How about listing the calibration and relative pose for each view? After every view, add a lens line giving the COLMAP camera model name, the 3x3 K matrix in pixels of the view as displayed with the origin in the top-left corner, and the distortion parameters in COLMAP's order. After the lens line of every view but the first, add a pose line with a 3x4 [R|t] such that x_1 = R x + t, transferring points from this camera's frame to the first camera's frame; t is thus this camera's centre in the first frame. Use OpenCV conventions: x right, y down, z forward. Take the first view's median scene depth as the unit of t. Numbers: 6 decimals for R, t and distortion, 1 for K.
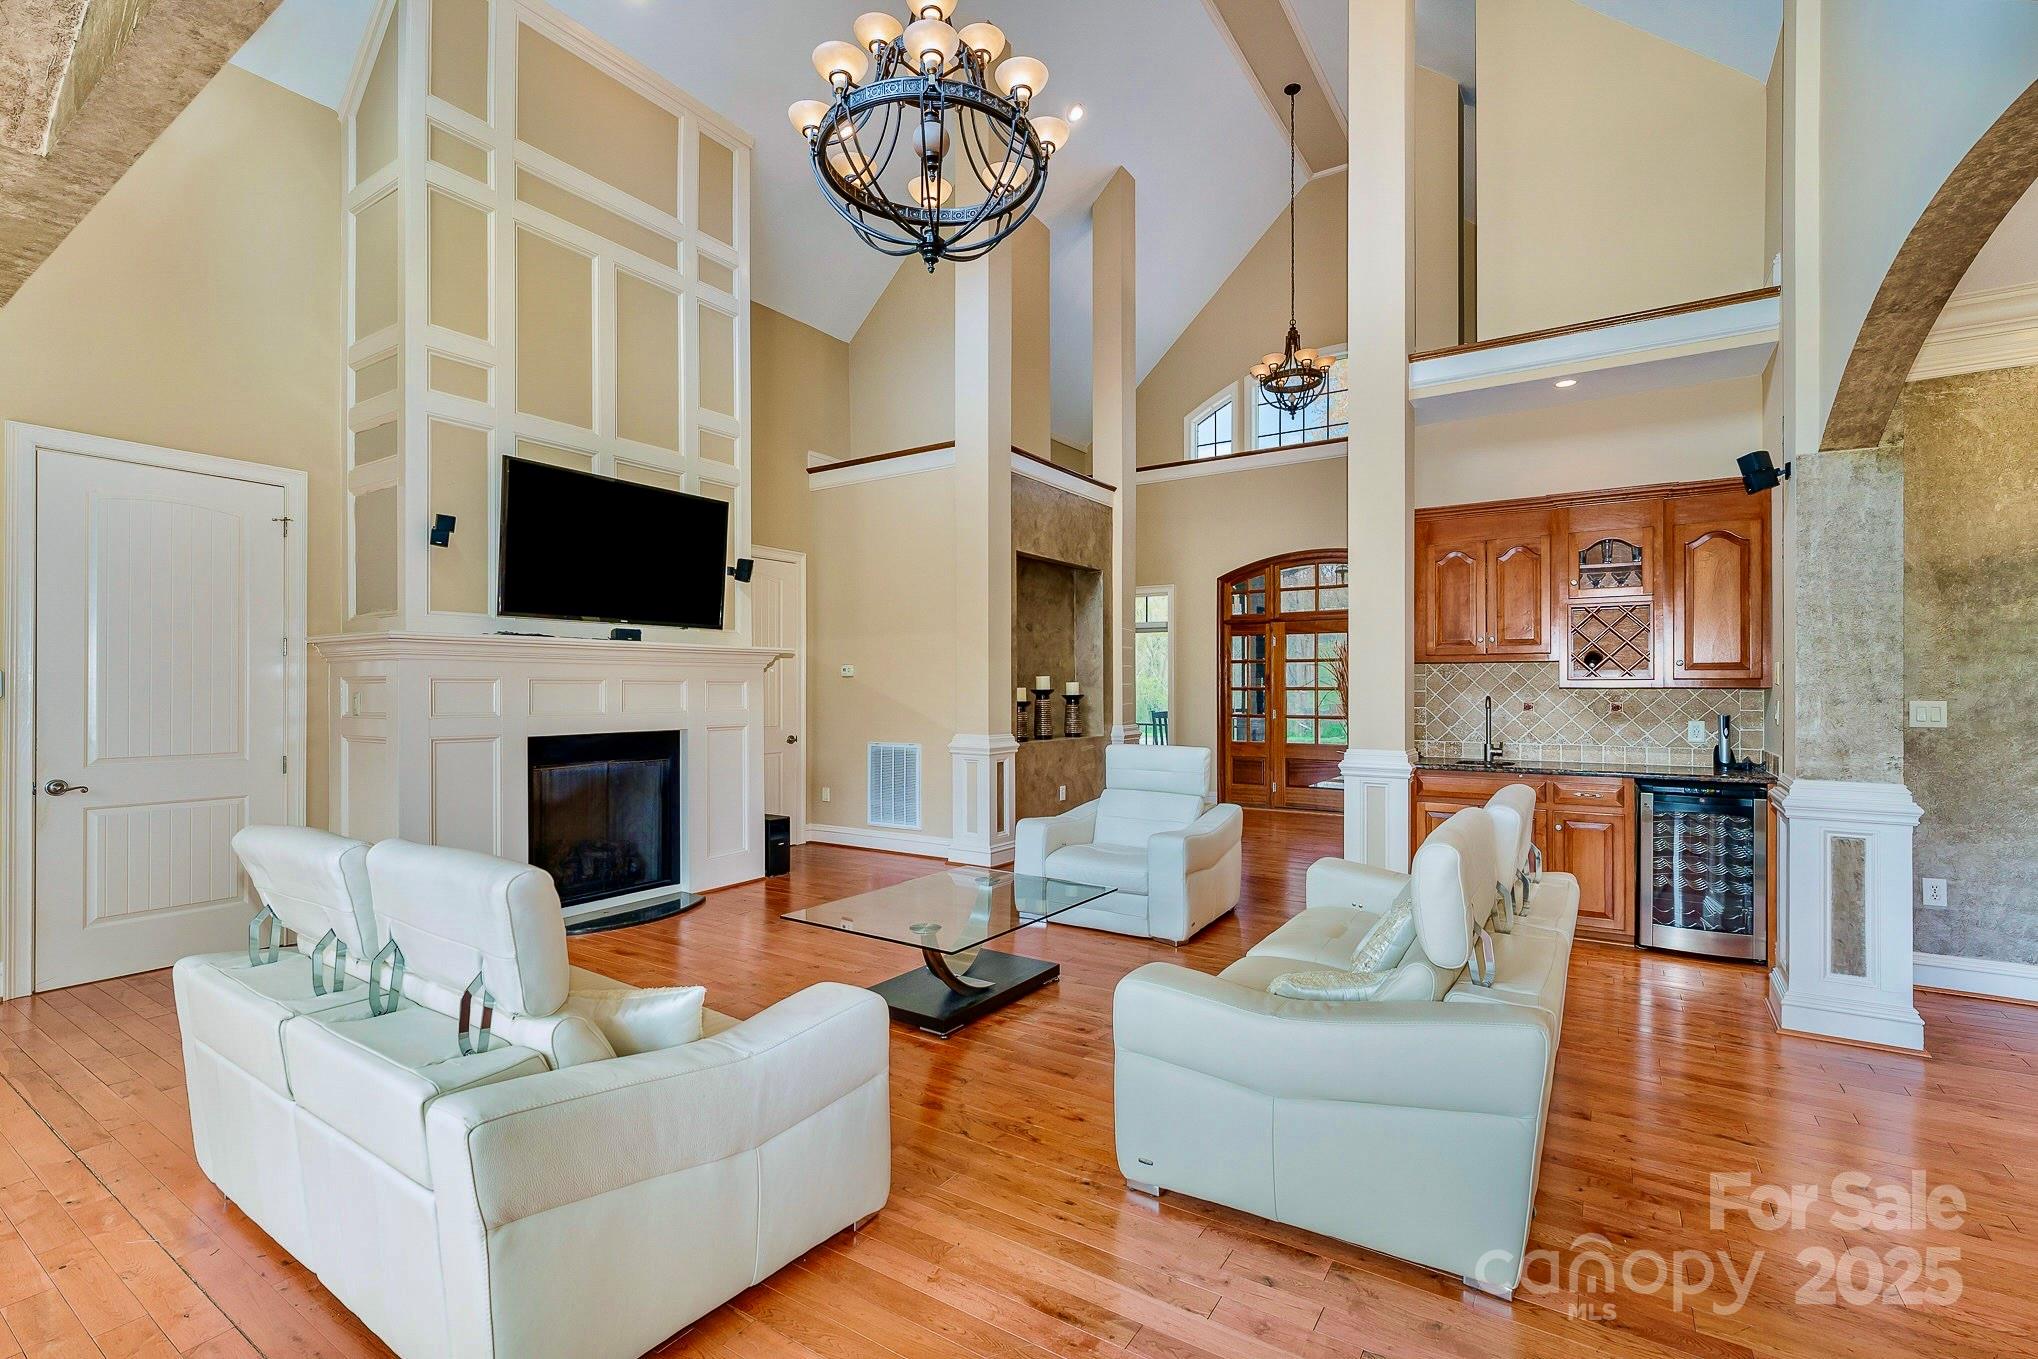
lens RADIAL K [[930.5, 0, 1019.1], [0, 930.5, 683.9], [0, 0, 1]] dist [-0.004655, -0.000492]
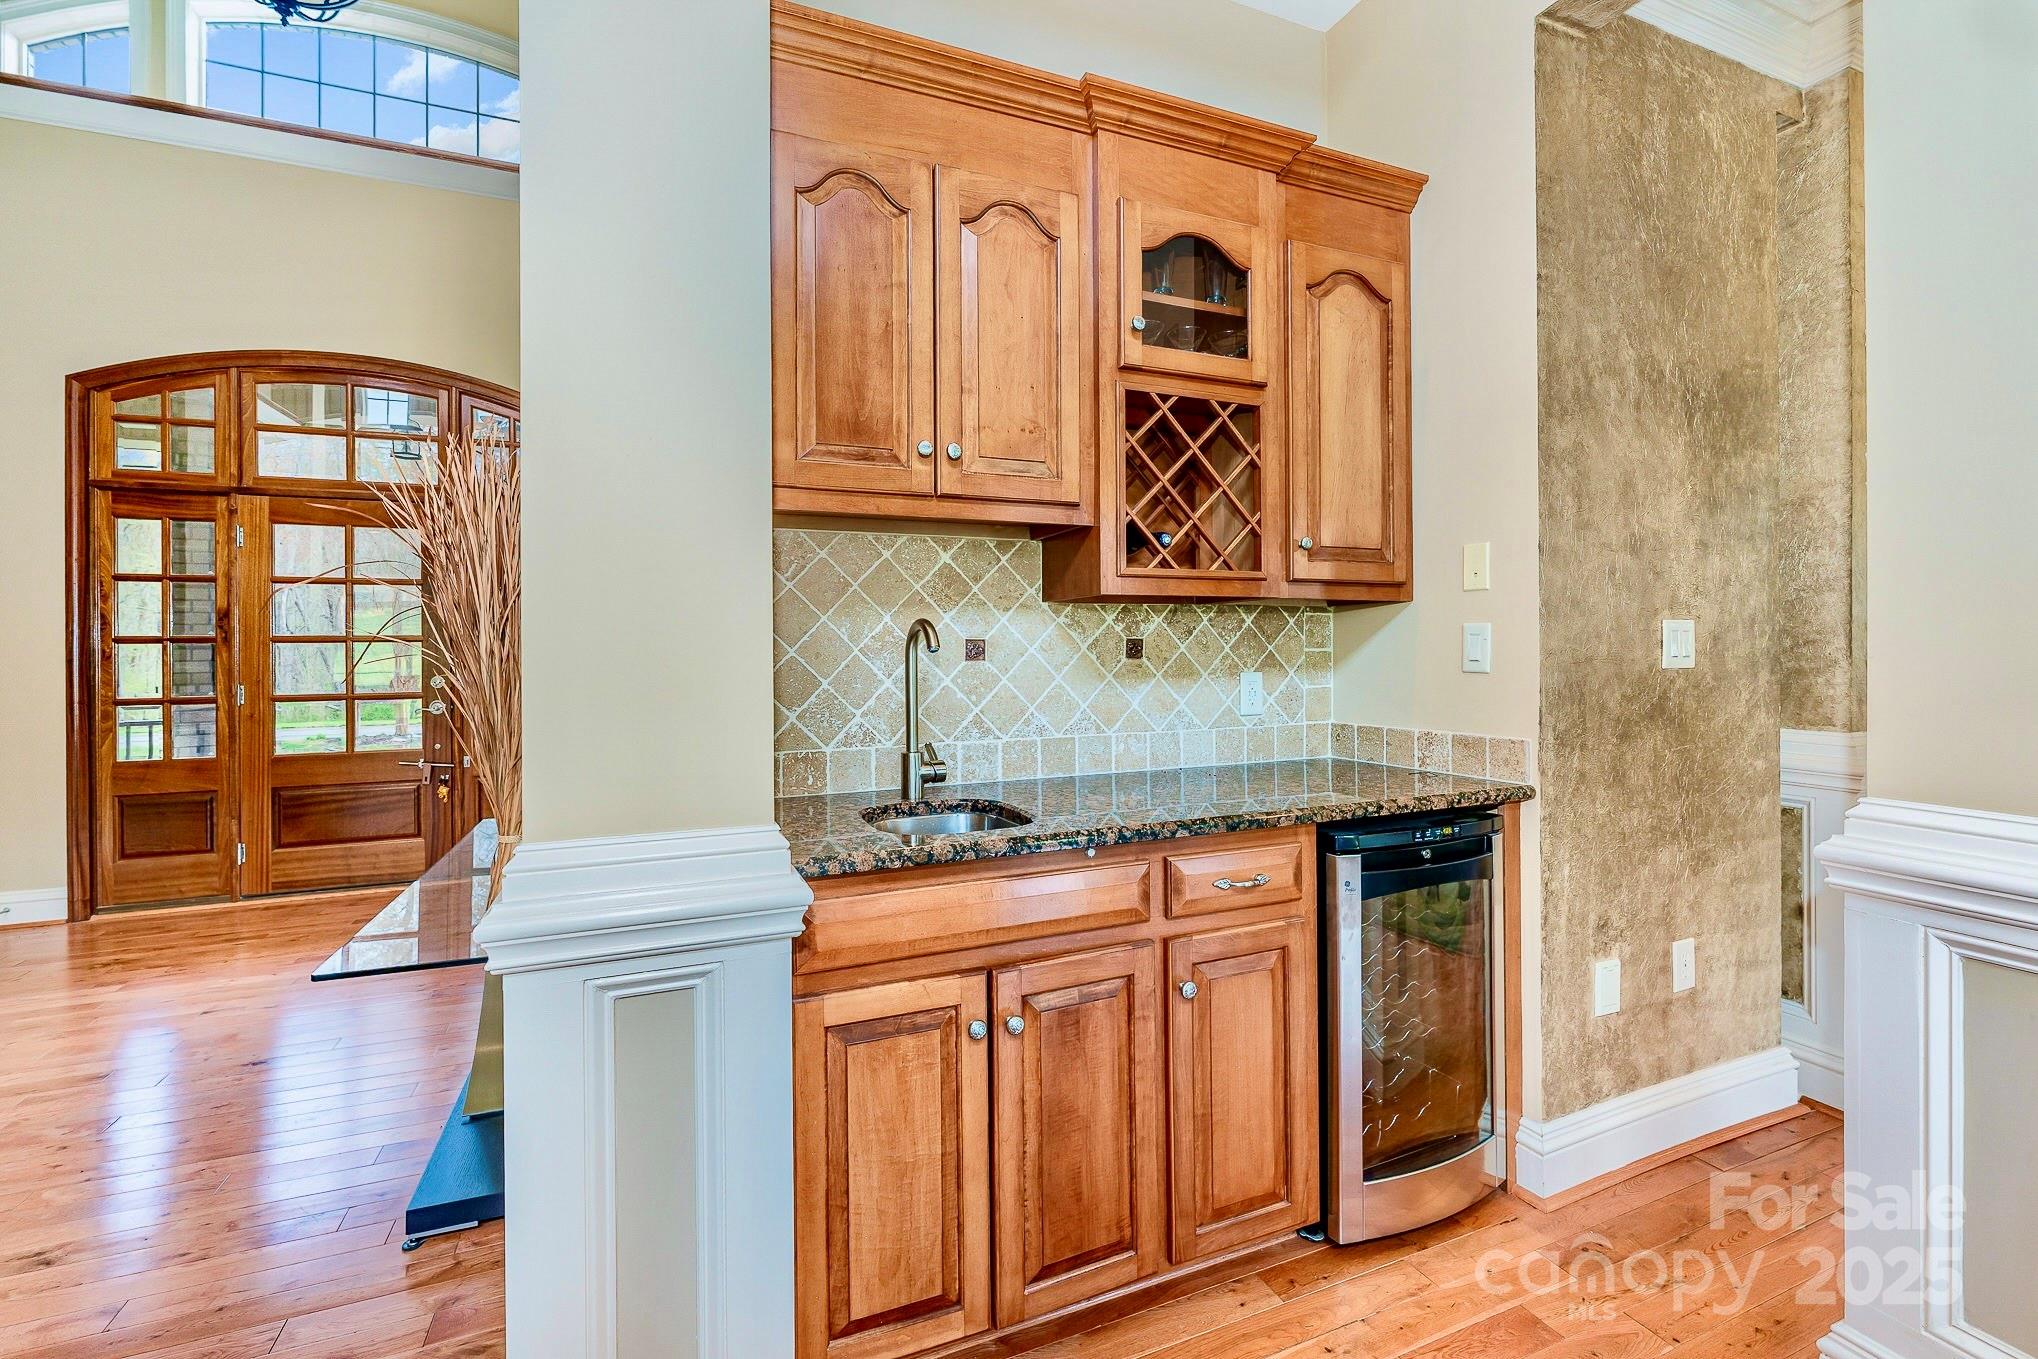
lens RADIAL K [[838.5, 0, 988.5], [0, 838.5, 655.2], [0, 0, 1]] dist [-0.008777, 0.000949]
pose [[0.572771, -0.000977, 0.819715, 0.152709], [0.007266, 0.999966, -0.003885, 0.017178], [-0.819683, 0.008181, 0.572759, 0.474641]]
